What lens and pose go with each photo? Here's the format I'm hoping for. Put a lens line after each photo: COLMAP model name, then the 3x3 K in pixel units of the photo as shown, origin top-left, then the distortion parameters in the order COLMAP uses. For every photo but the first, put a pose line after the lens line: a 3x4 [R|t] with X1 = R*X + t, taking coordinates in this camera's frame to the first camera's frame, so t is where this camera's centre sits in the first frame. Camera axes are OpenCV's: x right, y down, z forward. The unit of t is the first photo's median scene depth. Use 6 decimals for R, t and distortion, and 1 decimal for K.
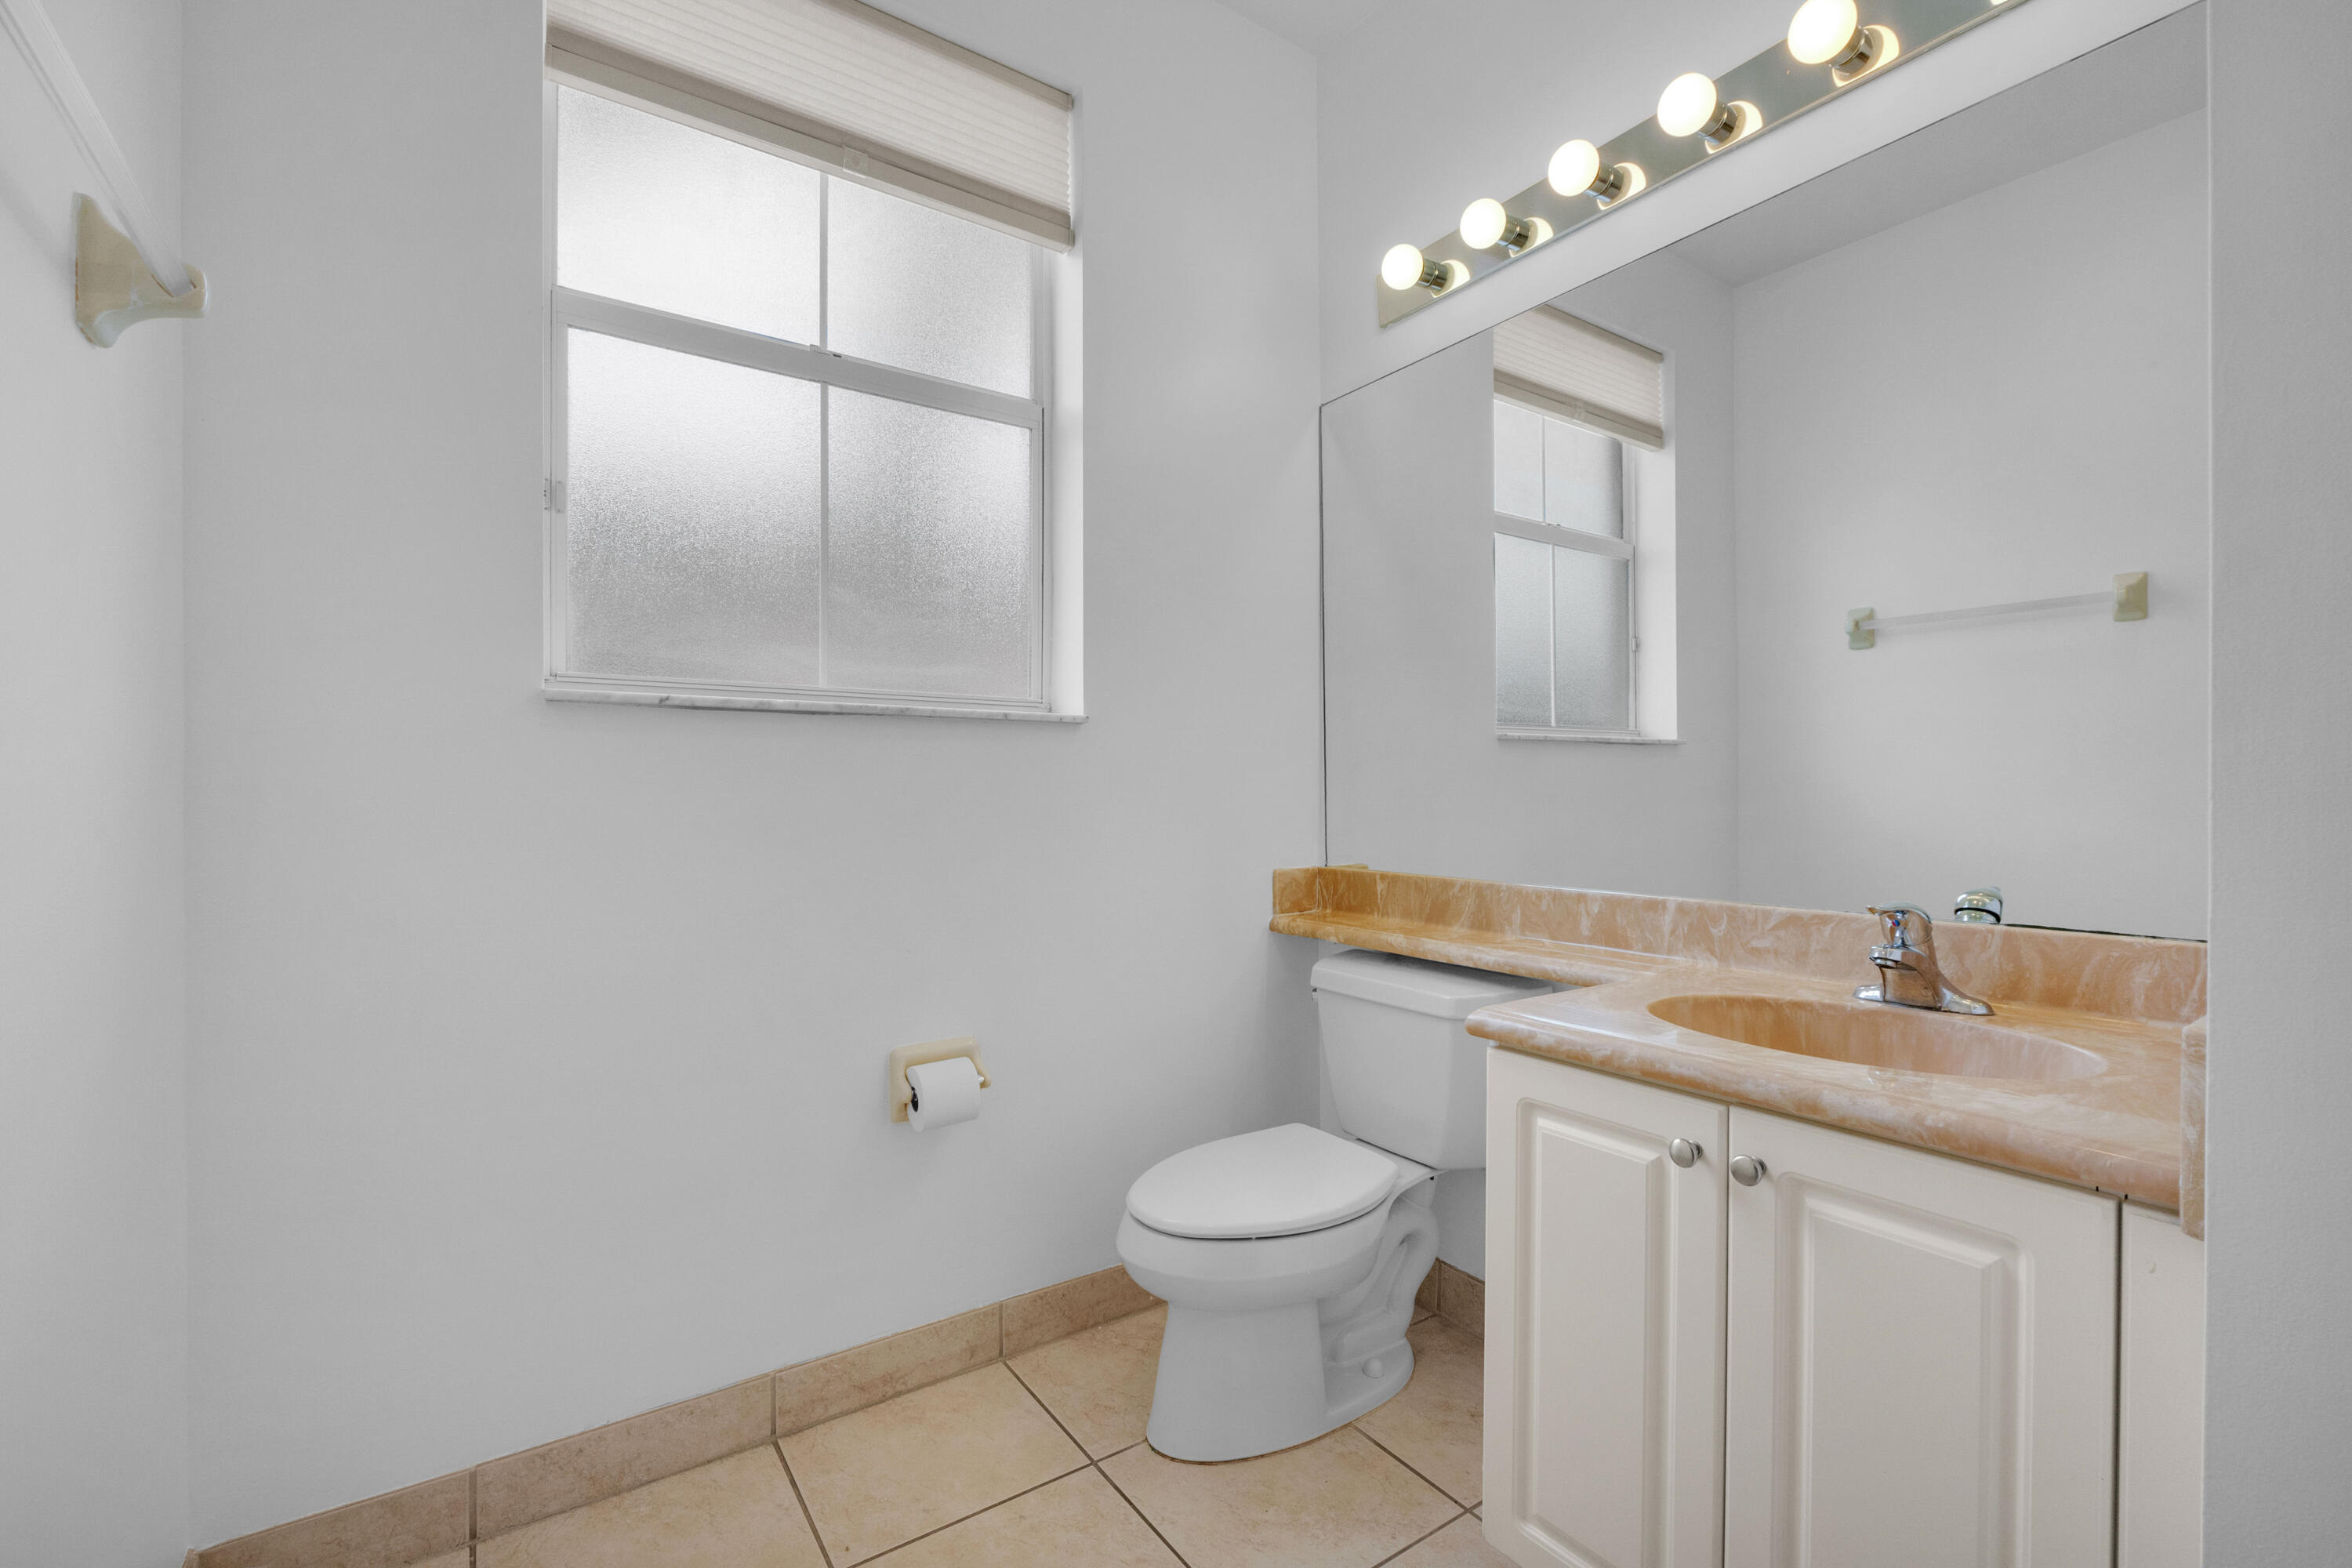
lens RADIAL K [[1005.6, 0, 1170.7], [0, 1005.6, 788.6], [0, 0, 1]] dist [-0.008739, 0.000896]
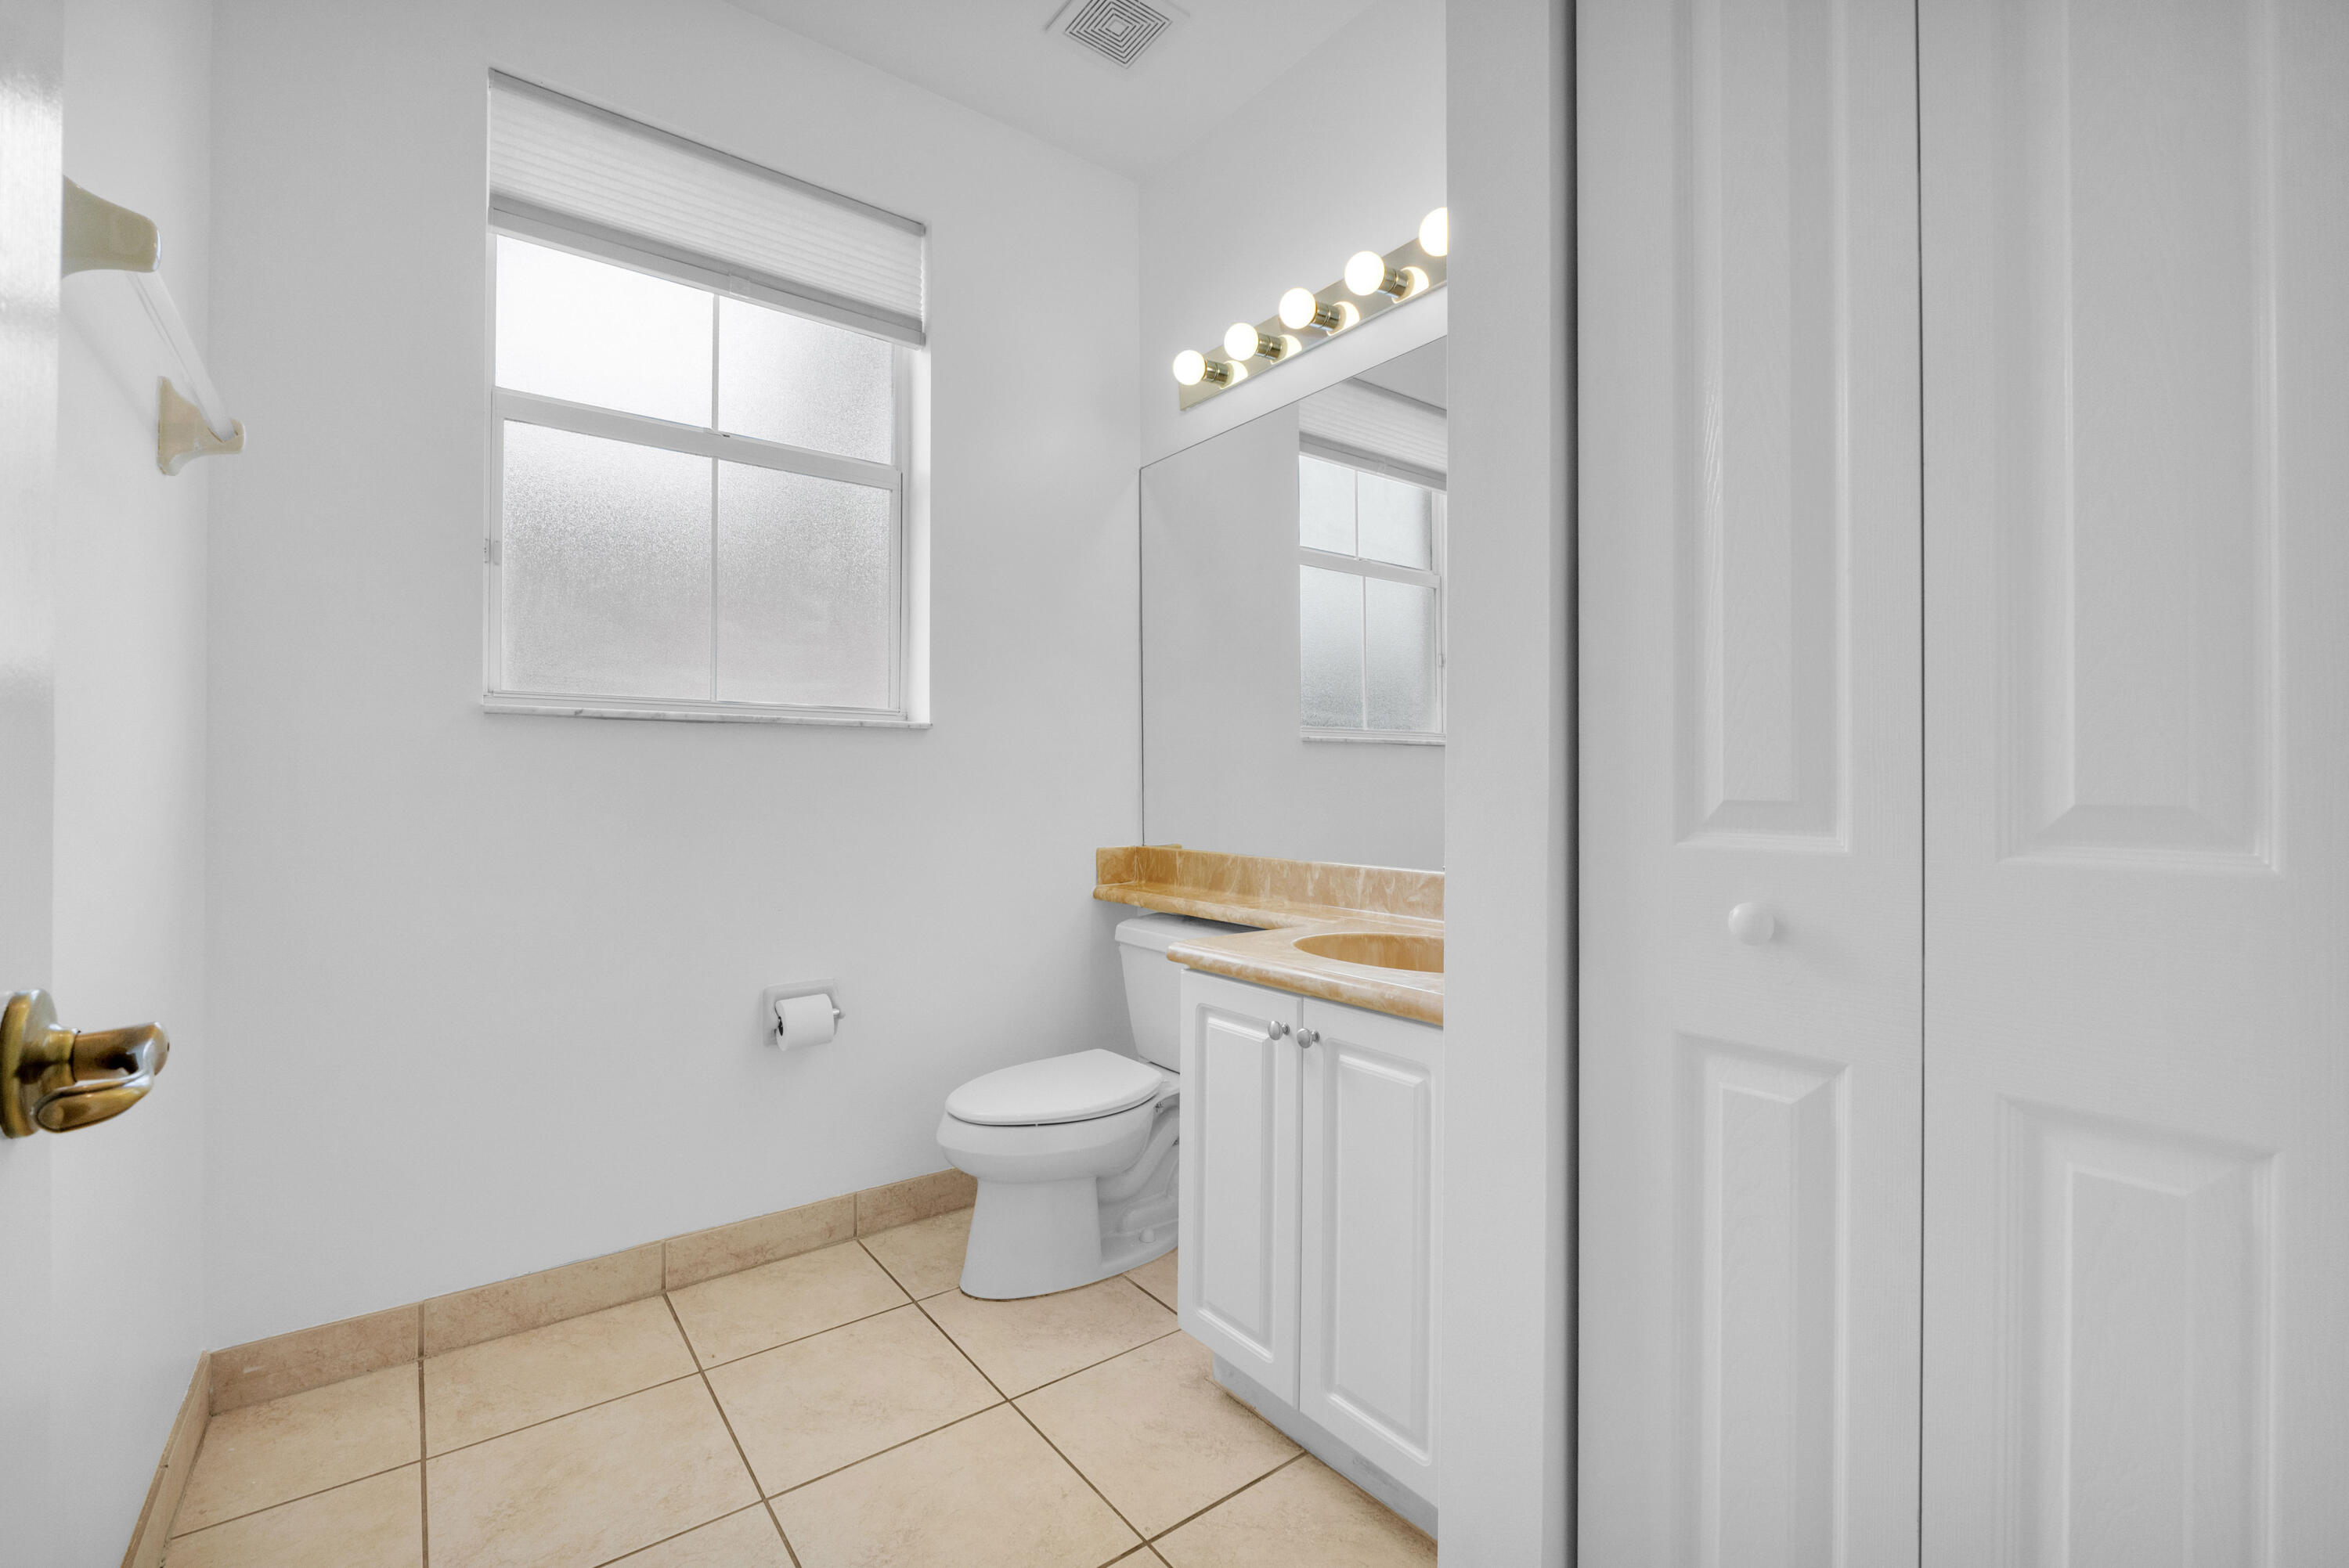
lens RADIAL K [[1004.2, 0, 1177.4], [0, 1004.2, 775.7], [0, 0, 1]] dist [-0.008739, 0.000896]
pose [[0.998986, 0.003336, 0.044893, 0.187956], [-0.002983, 0.999964, -0.007930, 0.001671], [-0.044917, 0.007788, 0.998960, -0.291358]]
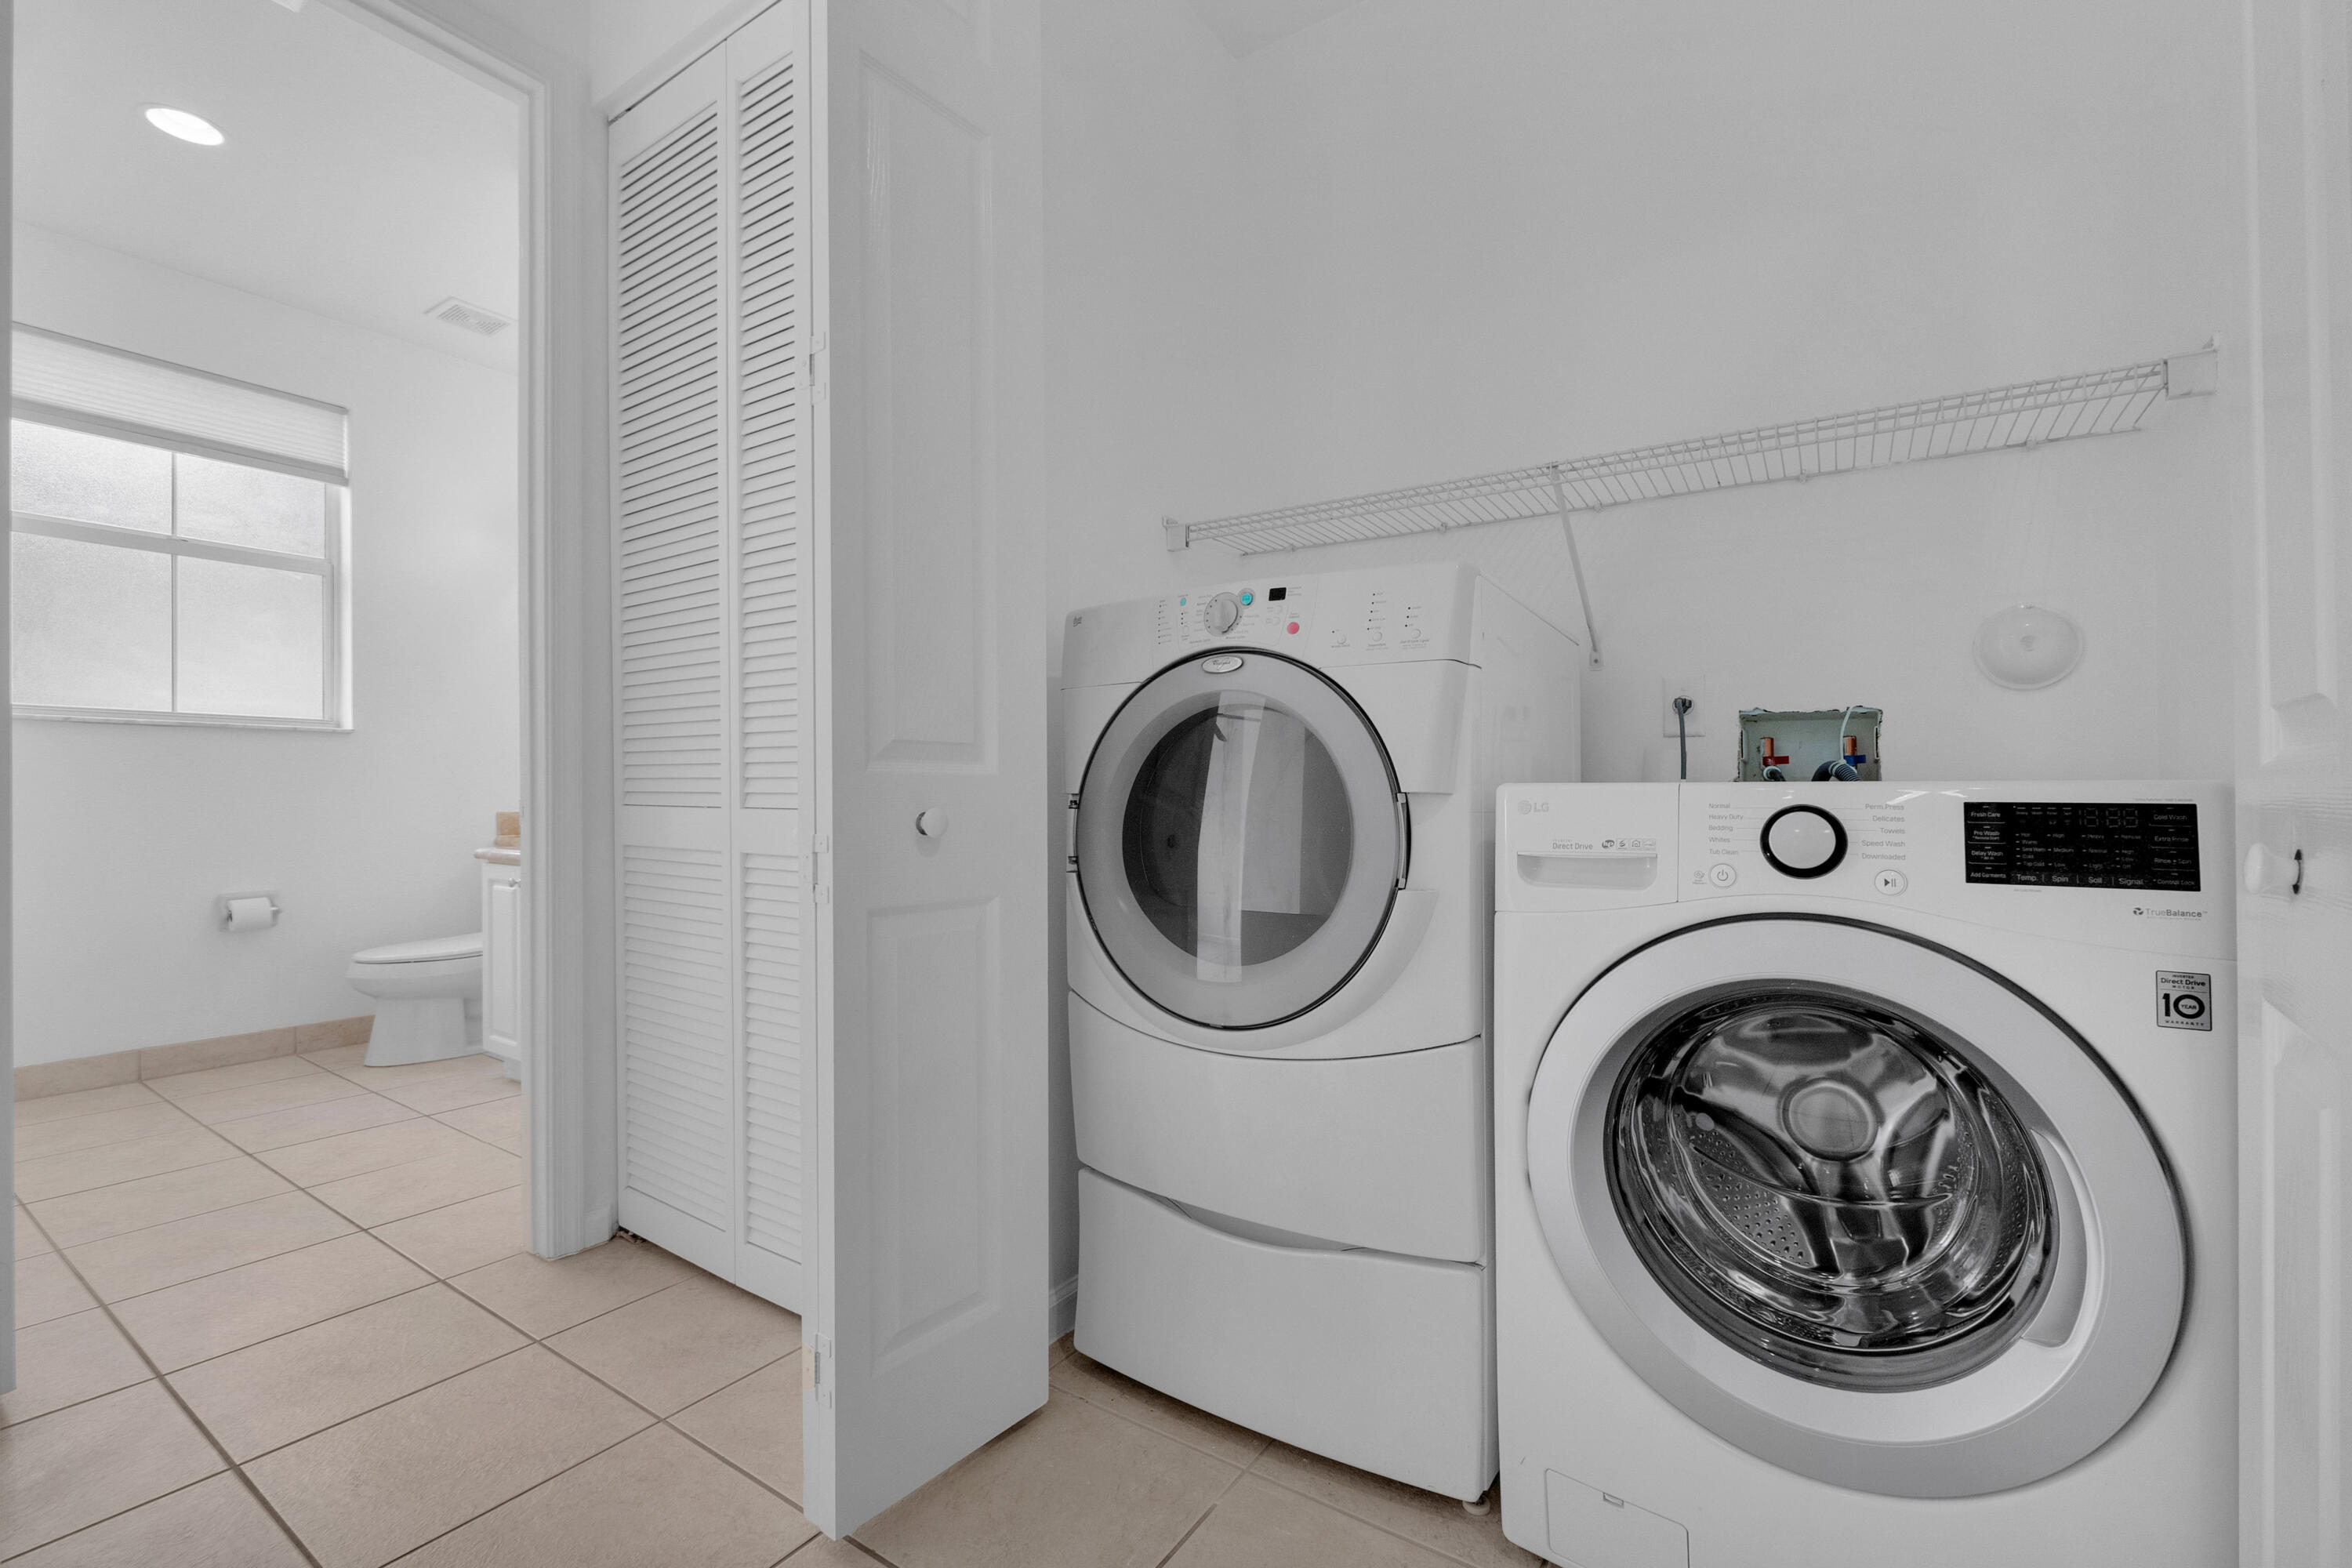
lens RADIAL K [[1005.6, 0, 1198.4], [0, 1005.6, 800.5], [0, 0, 1]] dist [-0.008739, 0.000896]
pose [[0.928302, -0.001065, 0.371826, 0.820604], [-0.001759, 0.999972, 0.007256, 0.055738], [-0.371823, -0.007390, 0.928274, -1.620405]]
